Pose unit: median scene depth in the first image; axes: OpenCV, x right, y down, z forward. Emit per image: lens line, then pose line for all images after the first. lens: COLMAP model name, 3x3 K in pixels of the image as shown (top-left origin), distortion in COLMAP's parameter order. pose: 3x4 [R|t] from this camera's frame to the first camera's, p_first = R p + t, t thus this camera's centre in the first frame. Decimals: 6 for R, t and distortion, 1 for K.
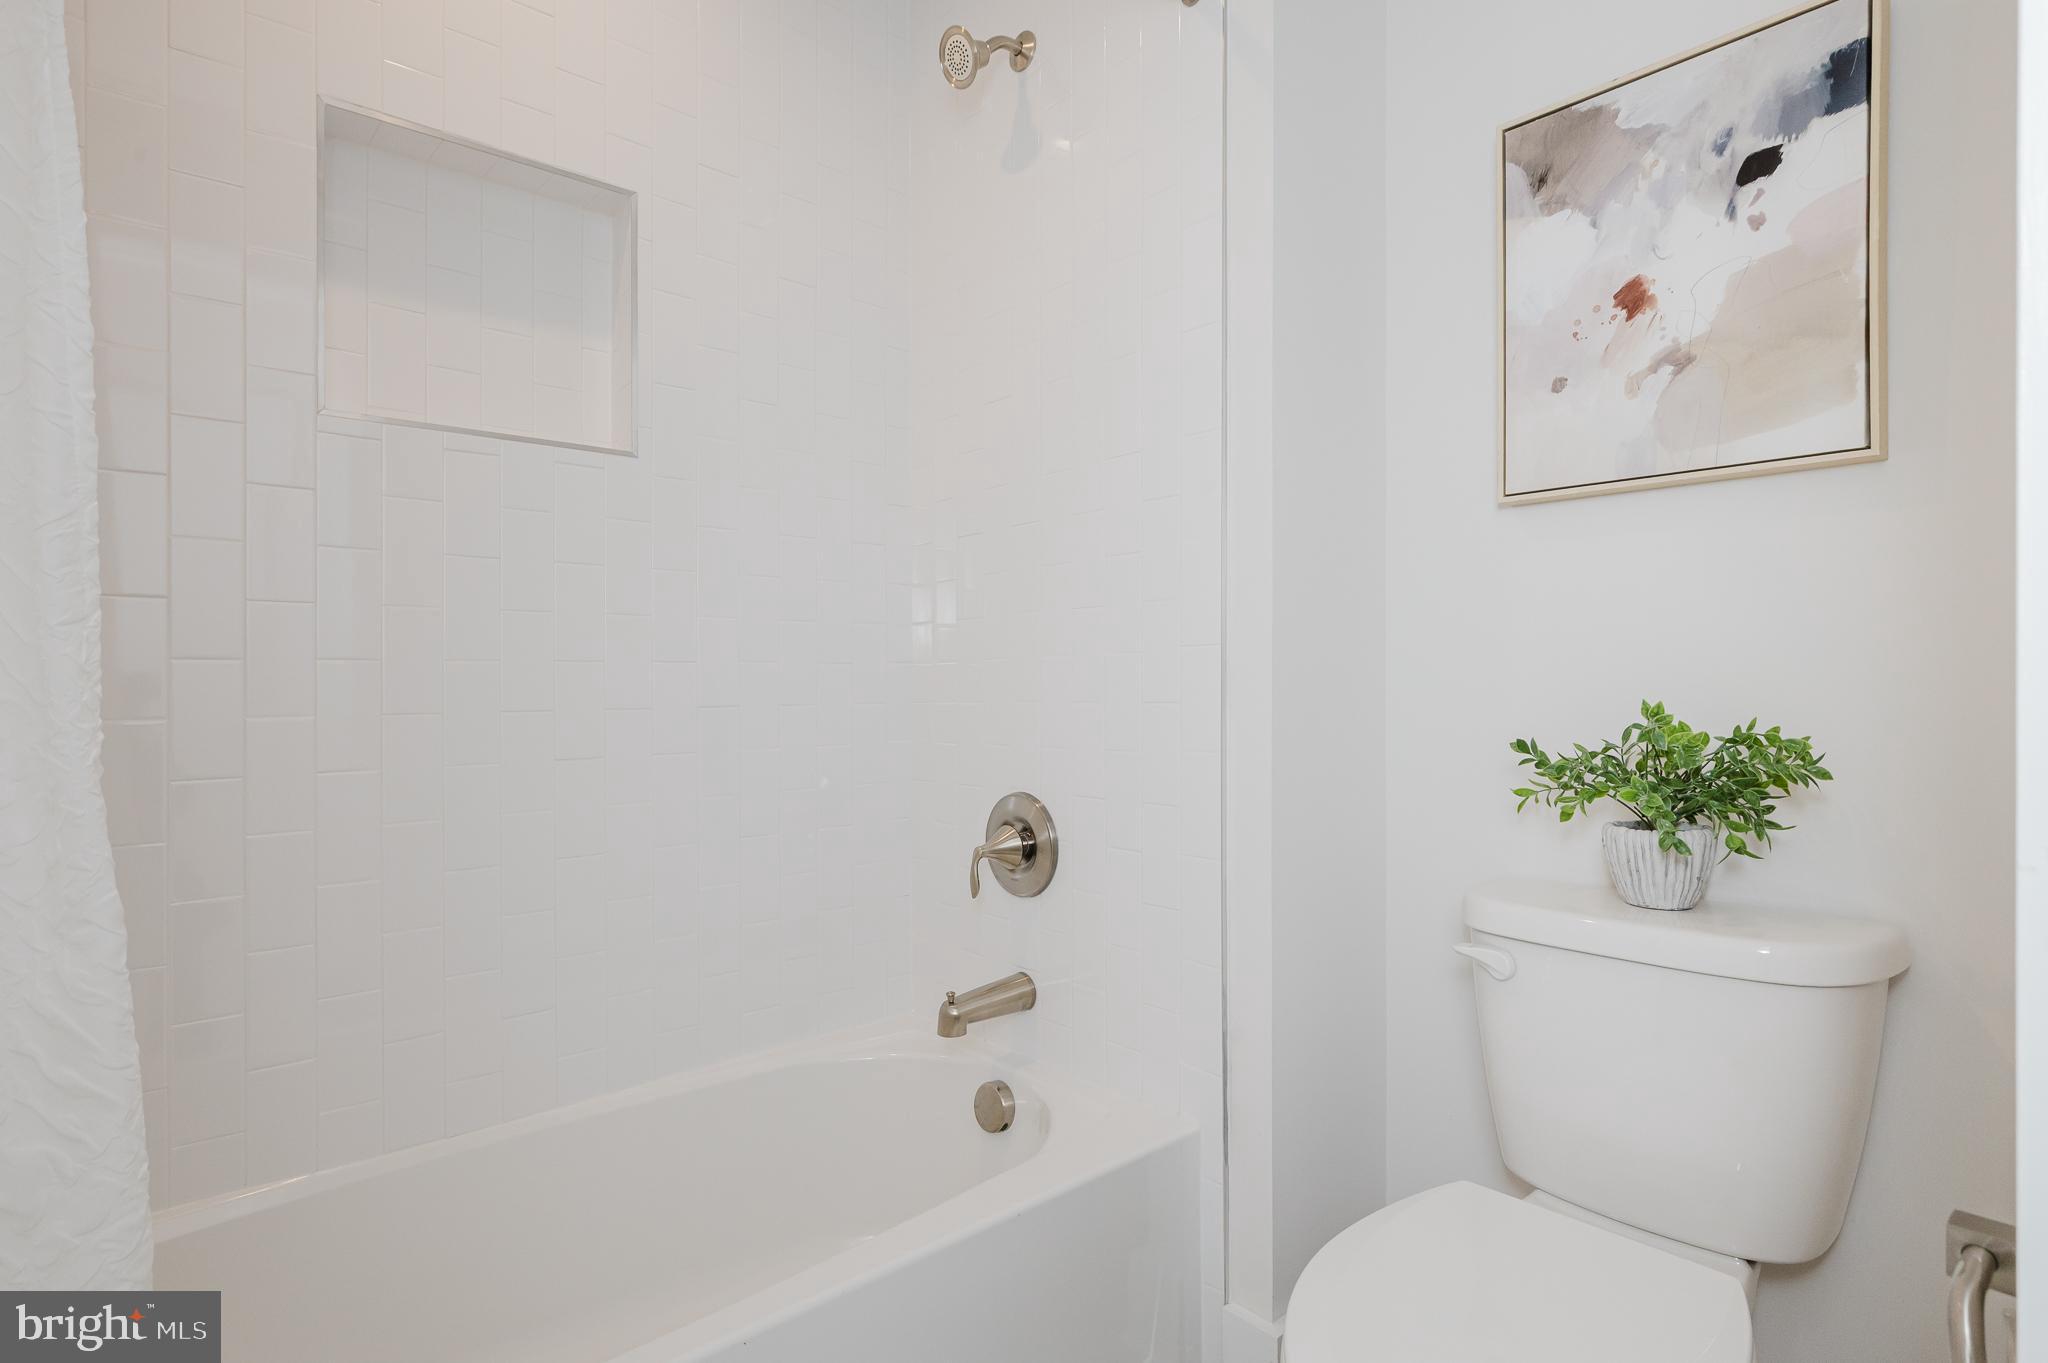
lens RADIAL K [[1022.0, 0, 1027.7], [0, 1022.0, 685.8], [0, 0, 1]] dist [0.003241, 0.000479]
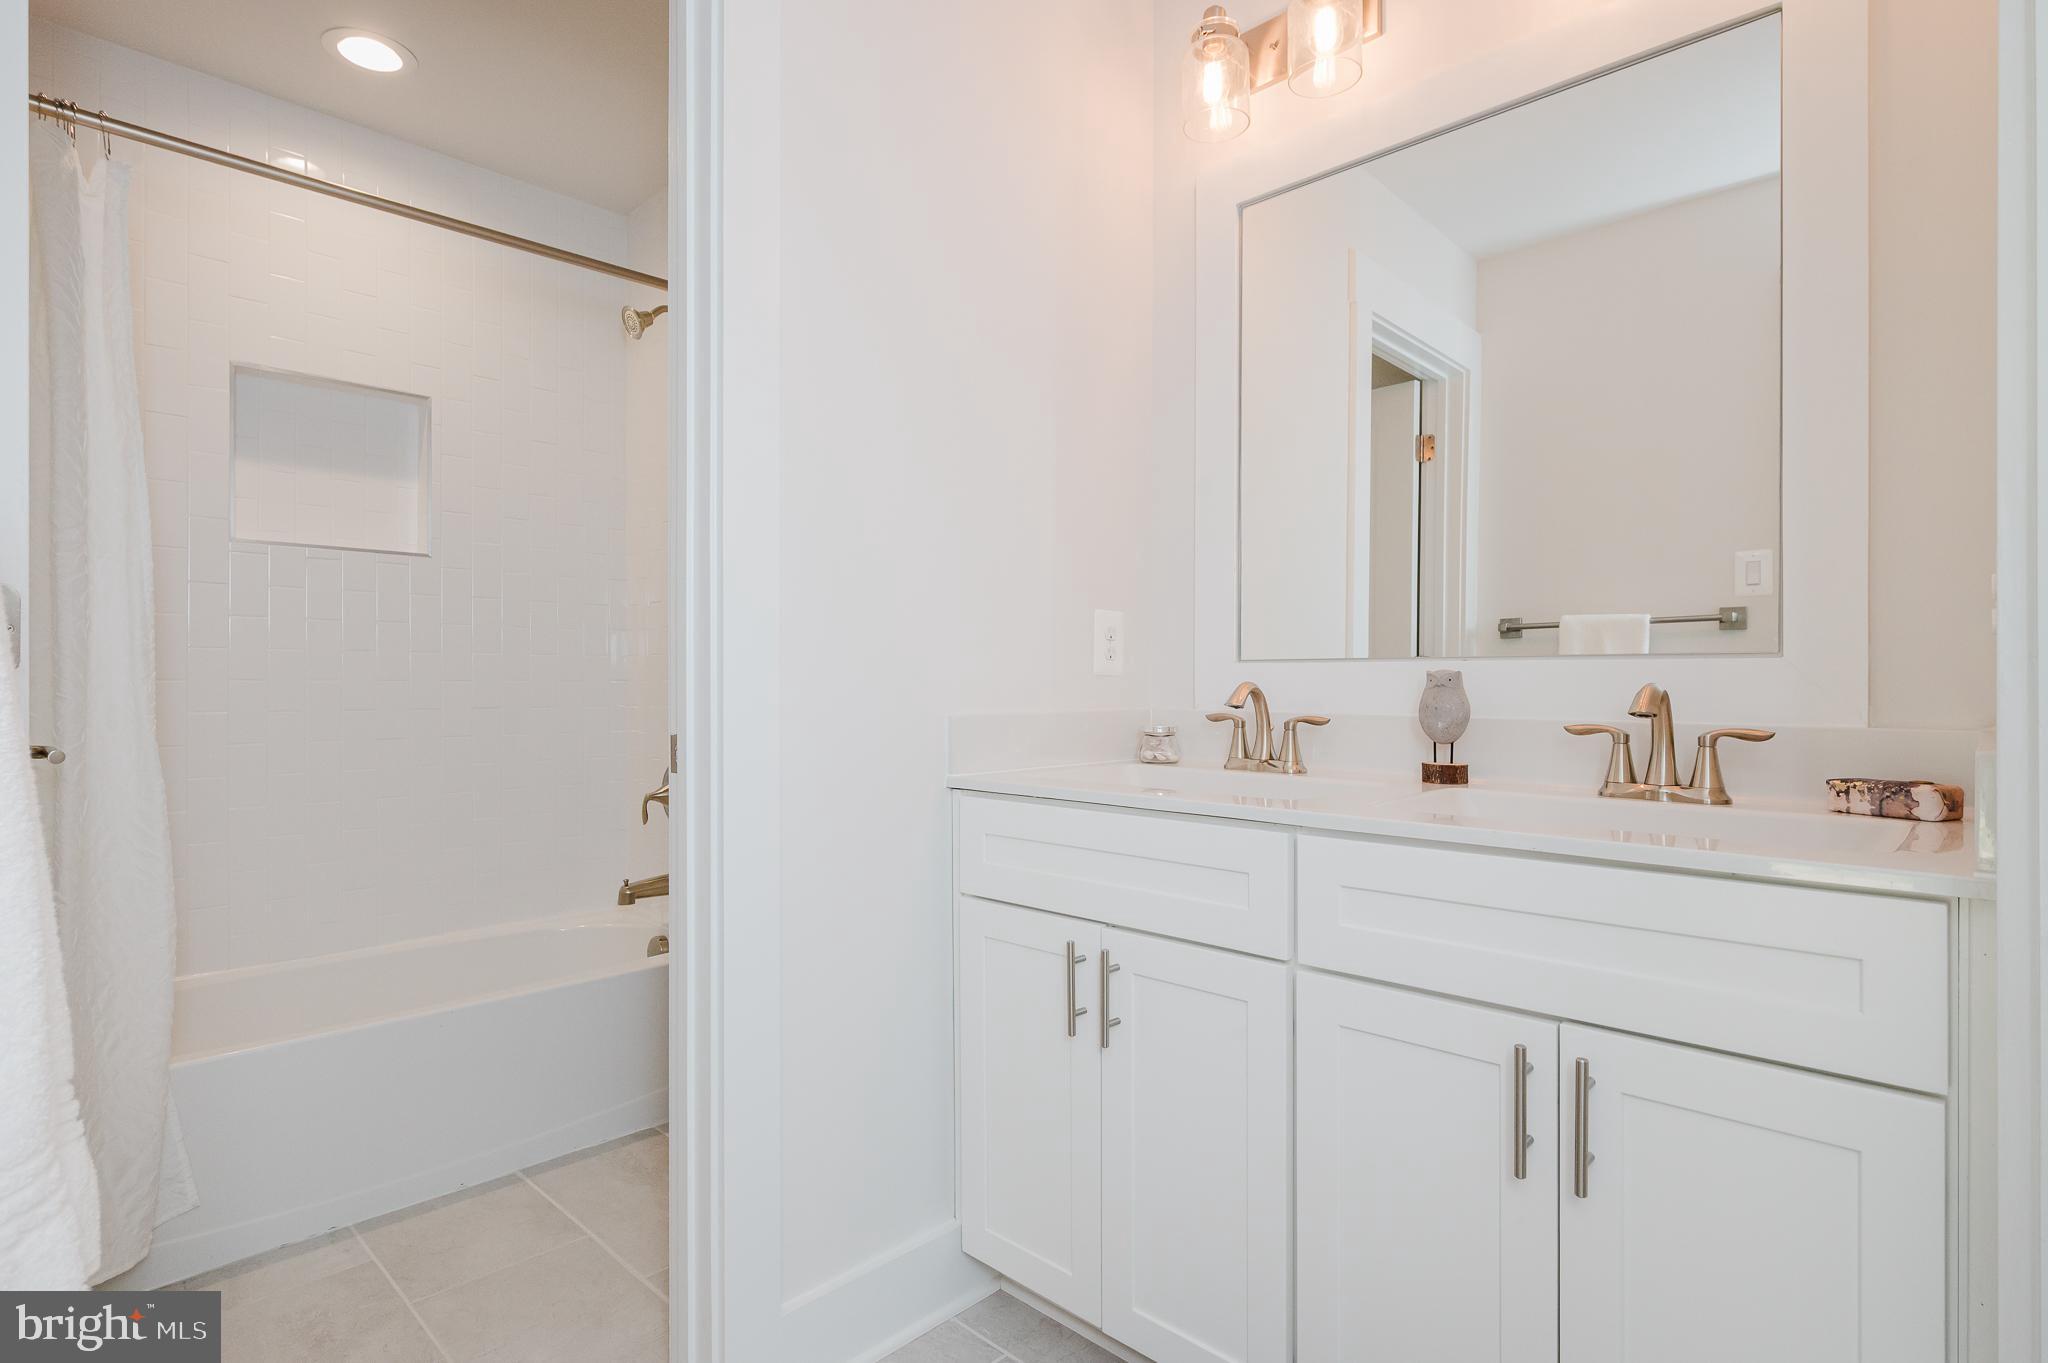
lens RADIAL K [[1022.0, 0, 1030.5], [0, 1022.0, 685.2], [0, 0, 1]] dist [0.003241, 0.000479]
pose [[0.996269, -0.003918, 0.086218, 0.430034], [0.004055, 0.999991, -0.001414, -0.013243], [-0.086211, 0.001758, 0.996275, -0.714213]]
